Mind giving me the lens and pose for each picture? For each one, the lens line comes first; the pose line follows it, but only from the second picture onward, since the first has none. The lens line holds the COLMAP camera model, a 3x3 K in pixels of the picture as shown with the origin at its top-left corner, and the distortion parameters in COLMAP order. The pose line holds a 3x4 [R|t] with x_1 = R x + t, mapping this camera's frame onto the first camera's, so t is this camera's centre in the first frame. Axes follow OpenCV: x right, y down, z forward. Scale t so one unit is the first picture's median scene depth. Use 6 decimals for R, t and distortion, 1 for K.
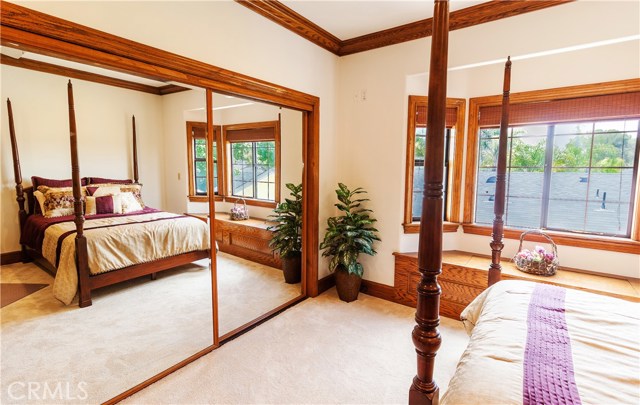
lens RADIAL K [[312.3, 0, 320.3], [0, 312.3, 195.5], [0, 0, 1]] dist [0.022229, 0.000130]
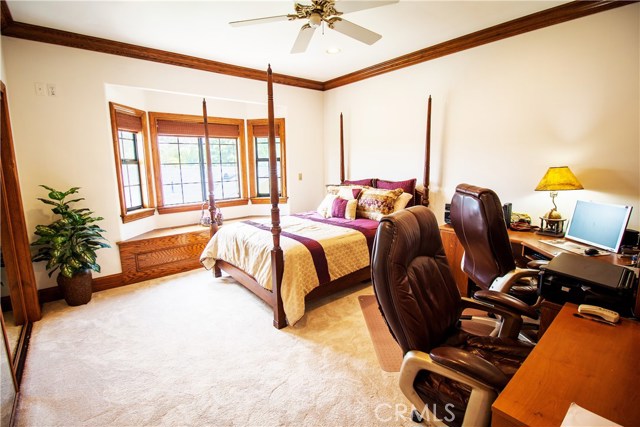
lens RADIAL K [[297.2, 0, 320.8], [0, 297.2, 209.3], [0, 0, 1]] dist [0.002508, -0.012550]
pose [[0.235049, -0.159698, 0.958774, -0.601181], [0.120831, 0.983559, 0.134204, 0.011797], [-0.964444, 0.084305, 0.250481, 0.028124]]
